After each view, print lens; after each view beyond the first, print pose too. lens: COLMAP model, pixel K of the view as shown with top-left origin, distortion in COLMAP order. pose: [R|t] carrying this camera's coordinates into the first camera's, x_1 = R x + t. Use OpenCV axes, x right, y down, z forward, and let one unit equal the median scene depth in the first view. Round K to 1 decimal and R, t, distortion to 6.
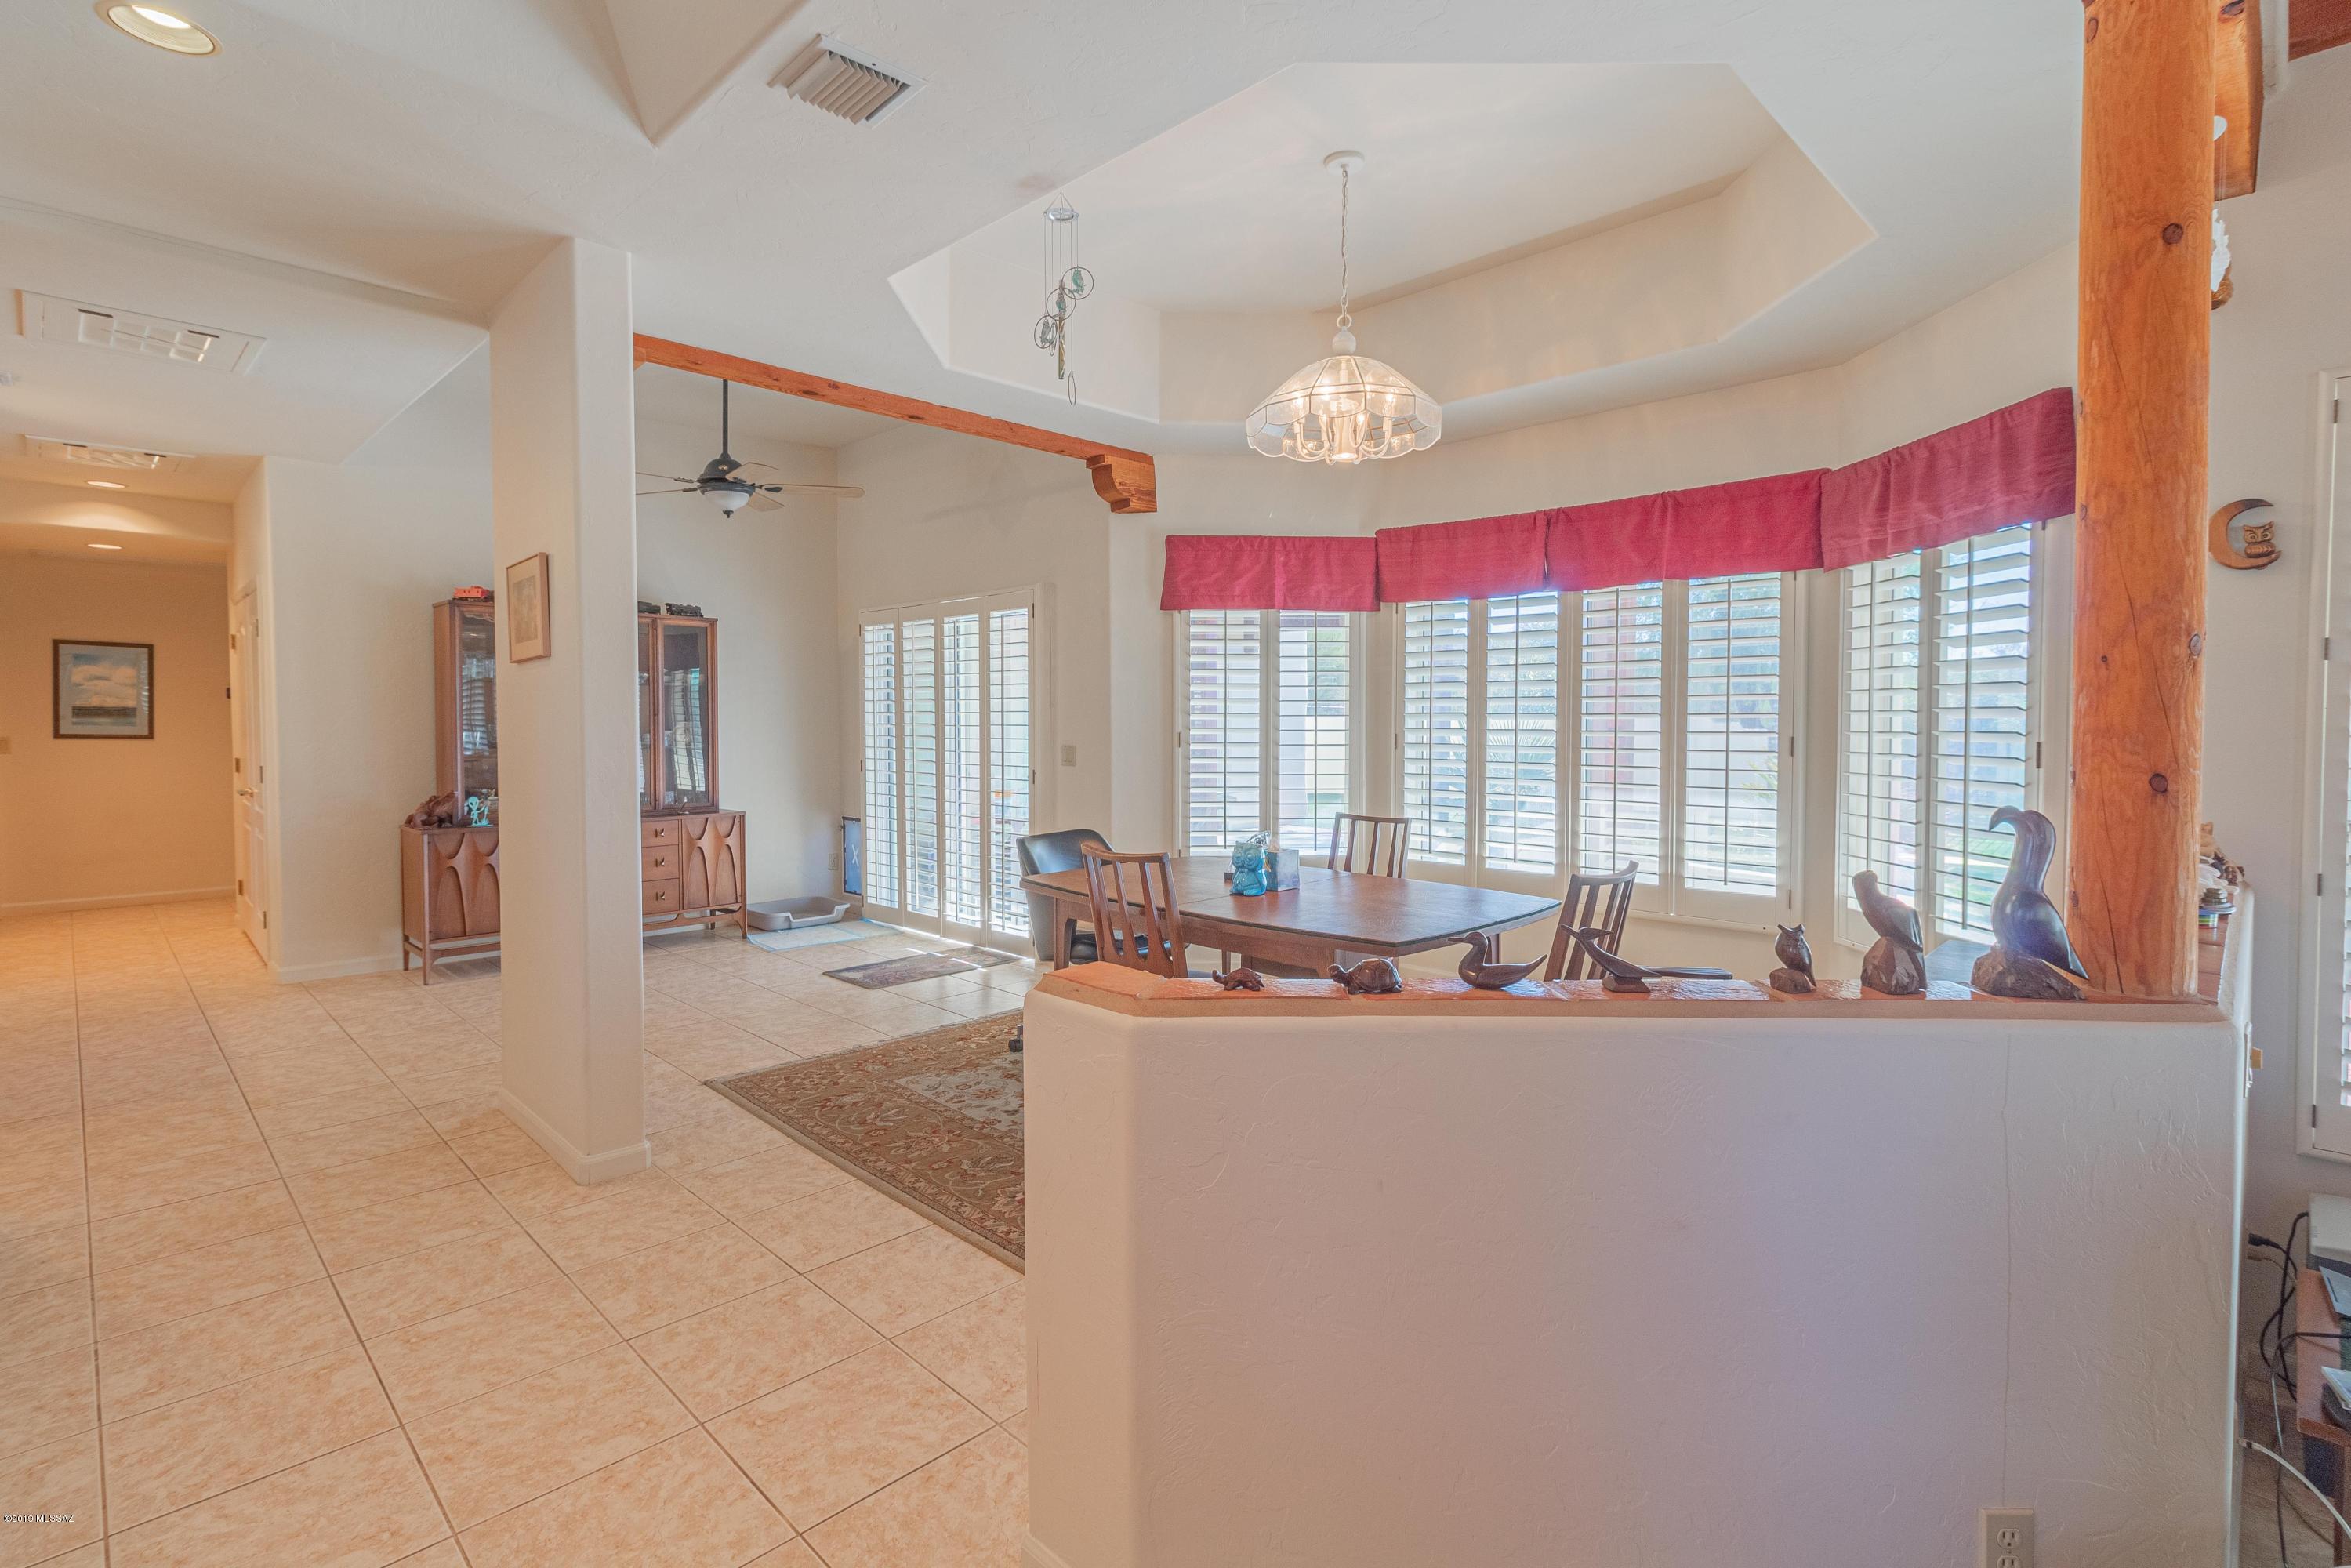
lens RADIAL K [[1095.2, 0, 1193.5], [0, 1095.2, 764.7], [0, 0, 1]] dist [0.001216, 0.000324]
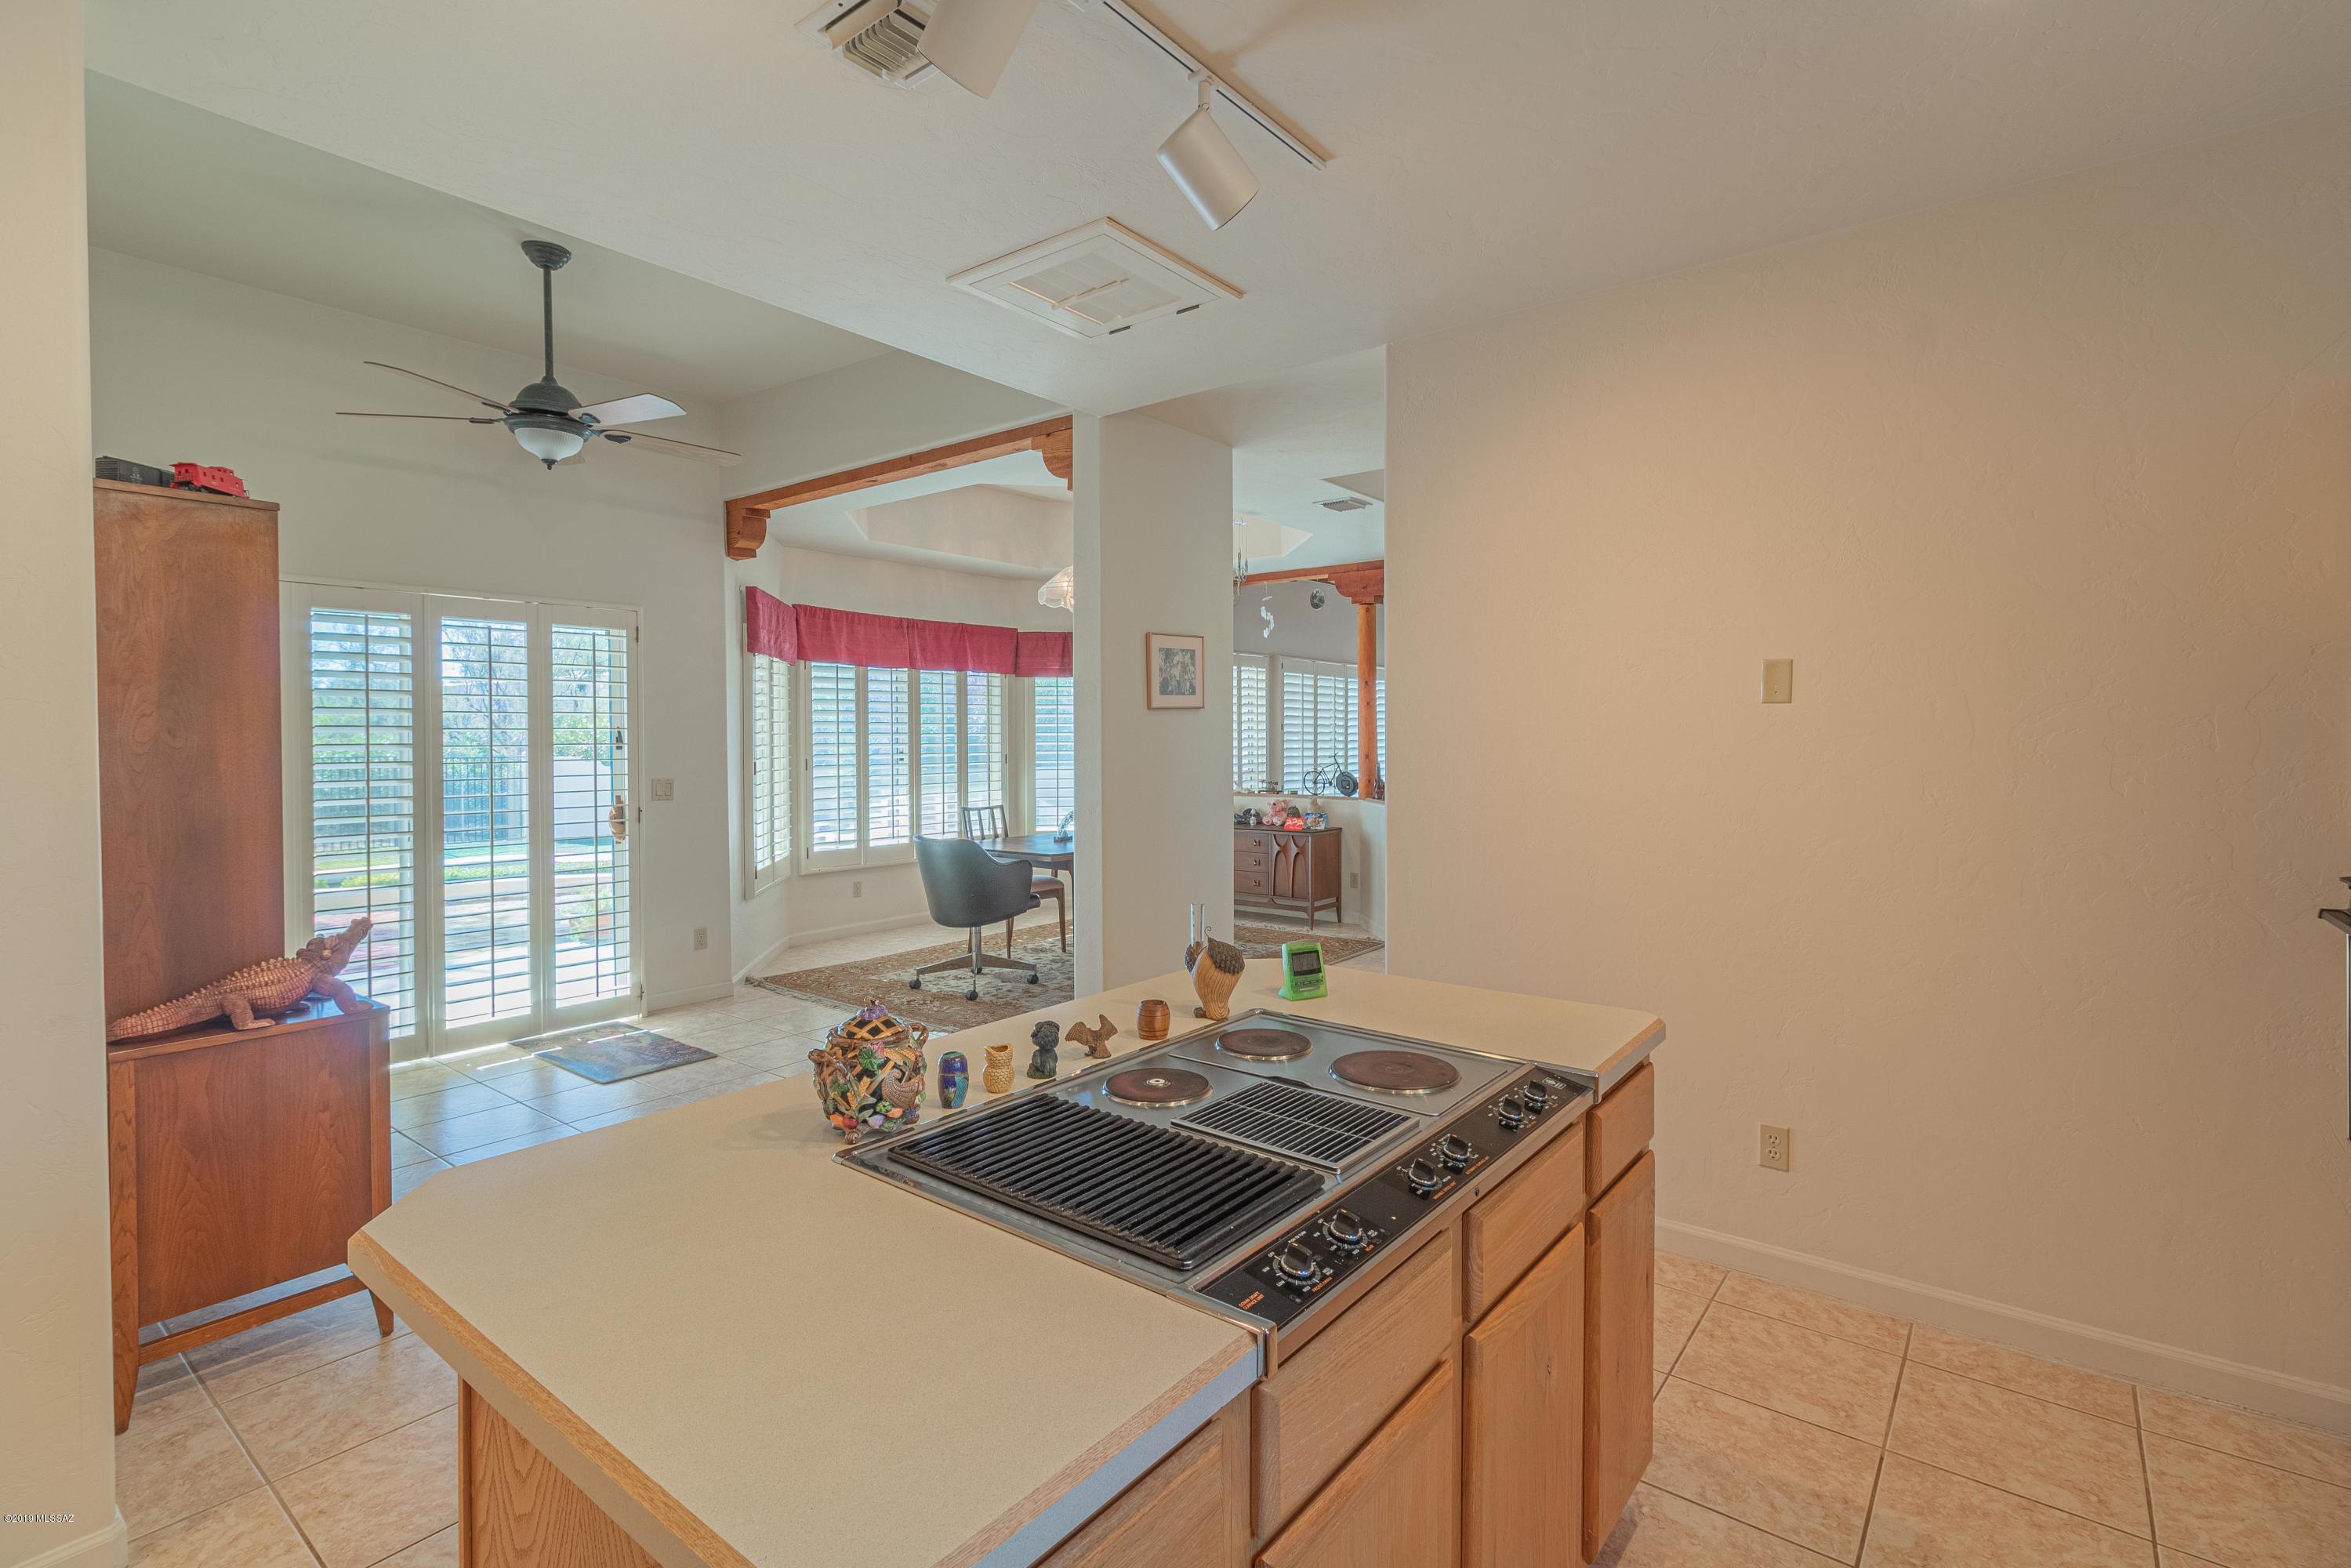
lens RADIAL K [[1095.2, 0, 1151.7], [0, 1095.2, 761.8], [0, 0, 1]] dist [0.001216, 0.000324]
pose [[-0.091212, -0.022788, 0.995571, -1.175605], [0.046772, 0.998537, 0.027141, -0.040324], [-0.994732, 0.049041, -0.090013, 0.697610]]
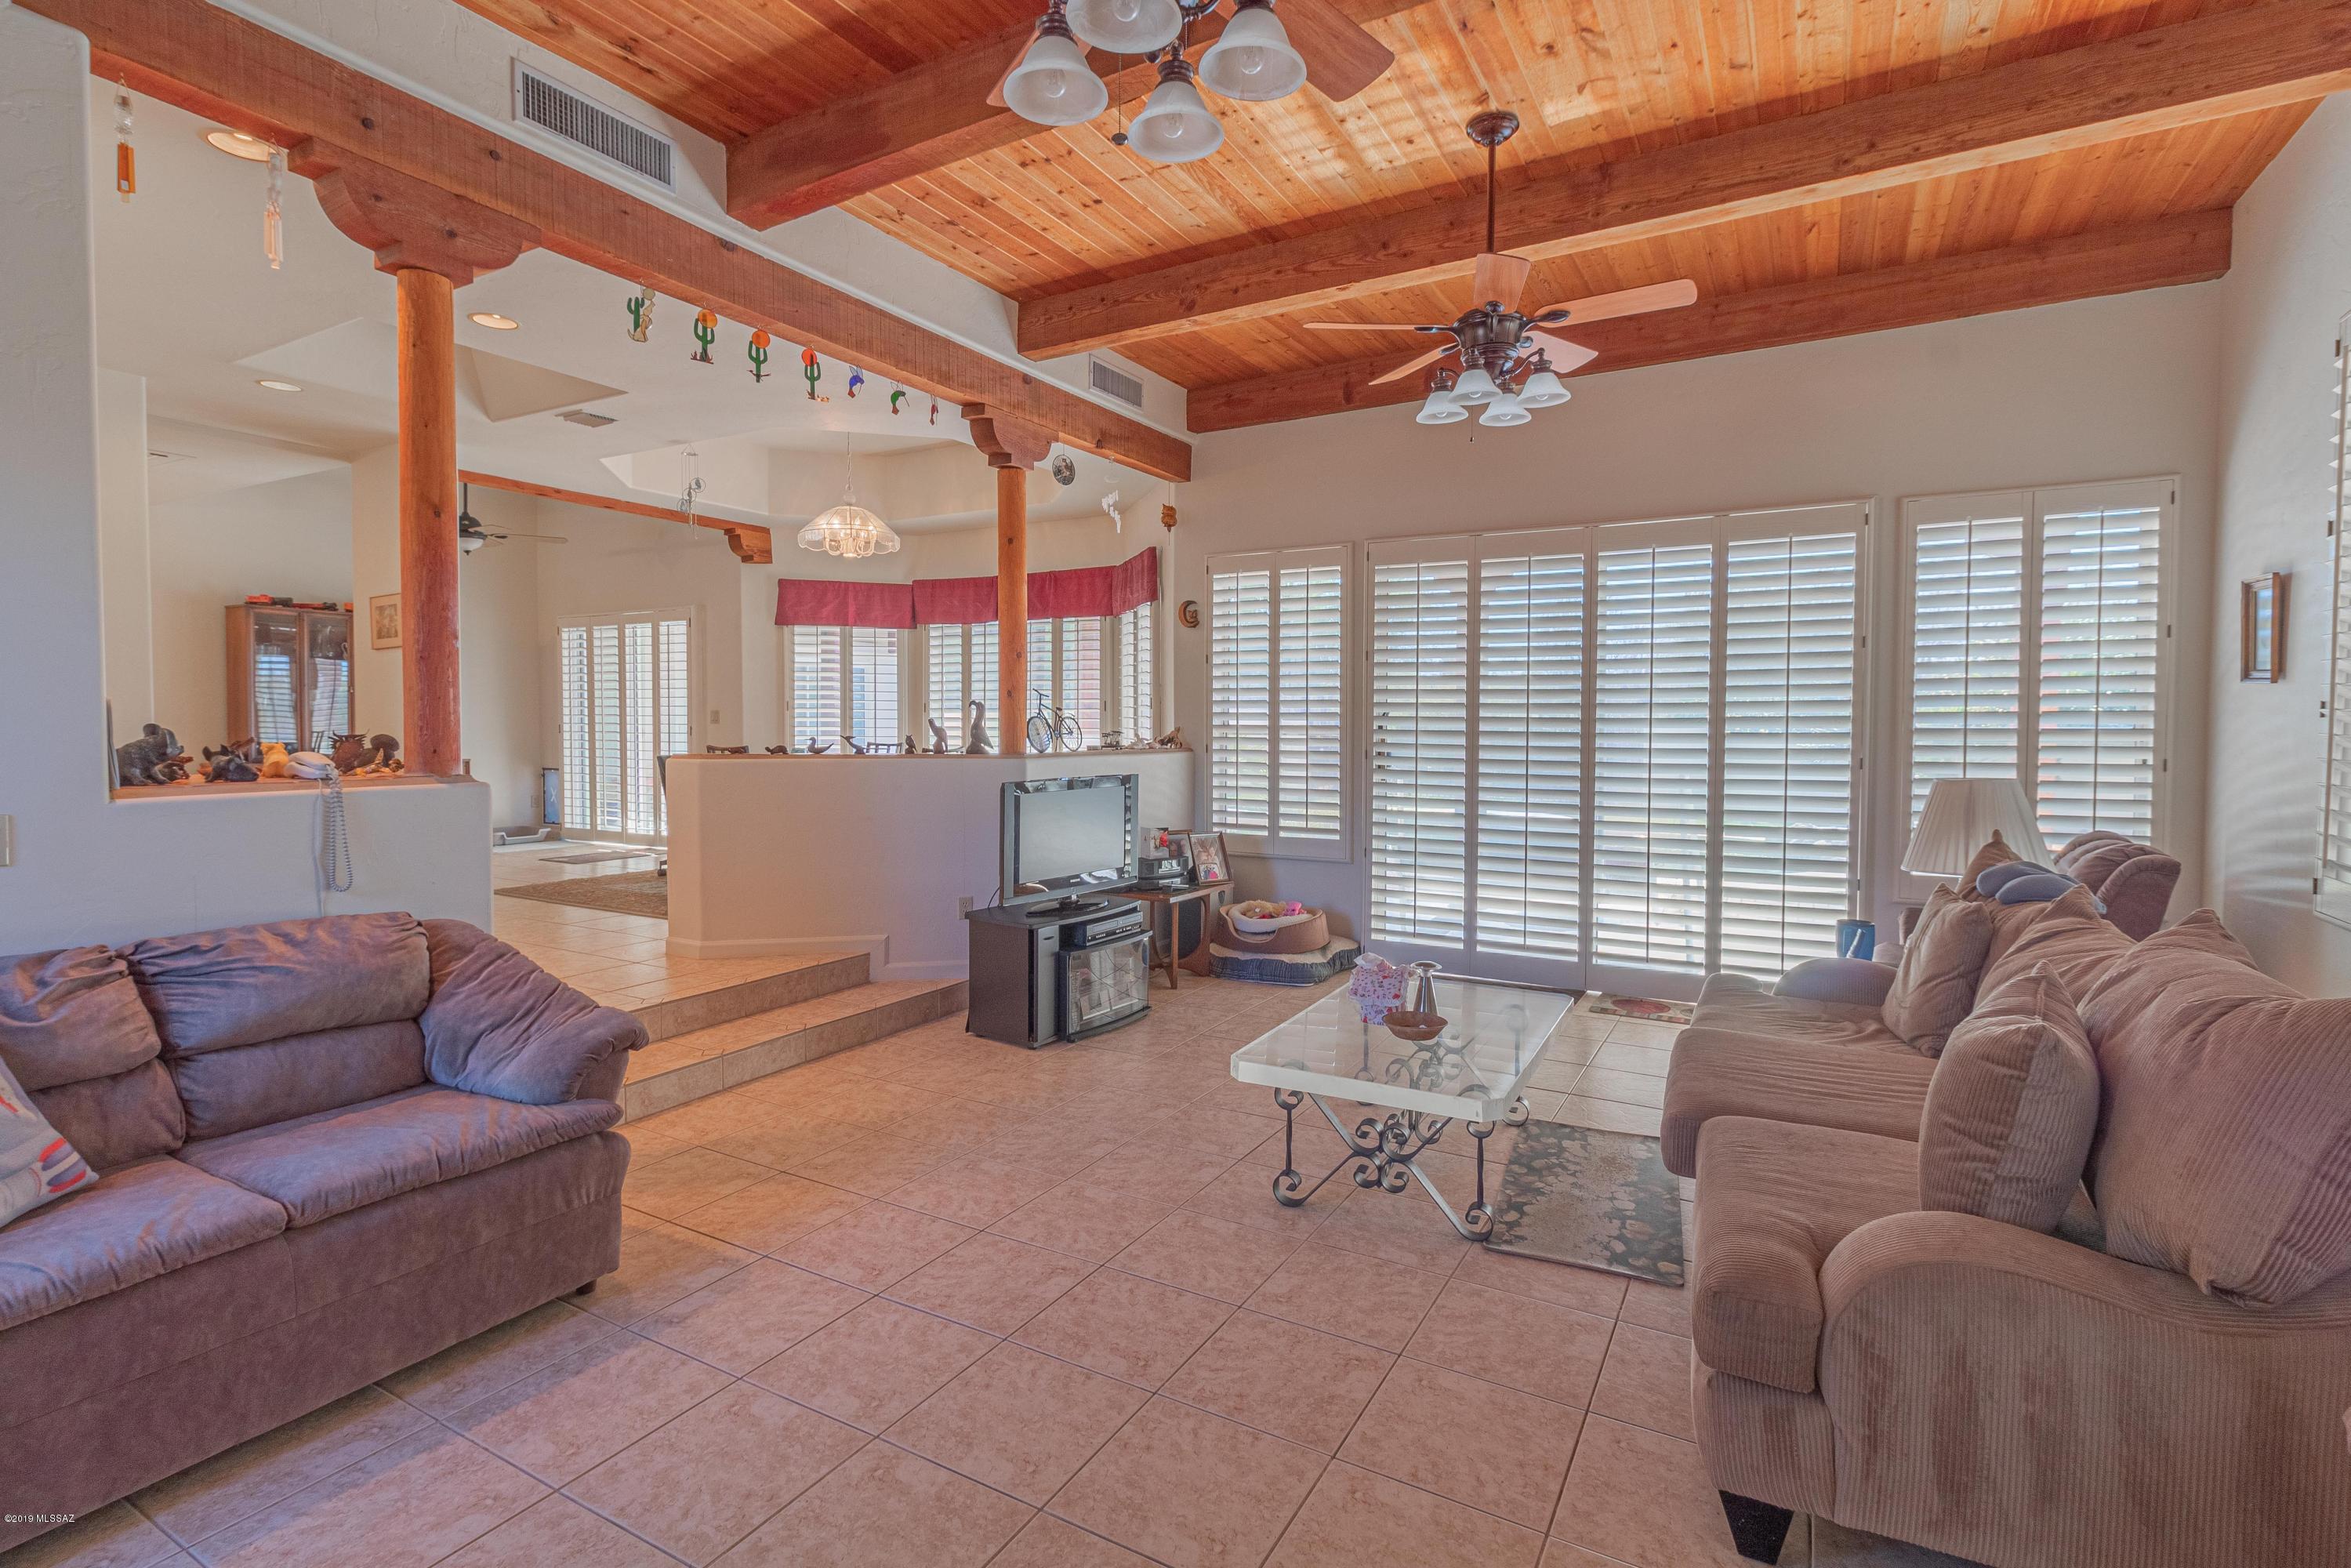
lens RADIAL K [[1095.2, 0, 1186.7], [0, 1095.2, 762.5], [0, 0, 1]] dist [0.001216, 0.000324]
pose [[0.966685, -0.005260, 0.255913, 0.141192], [0.006851, 0.999962, -0.005324, 0.073158], [-0.255875, 0.006900, 0.966685, -0.703073]]
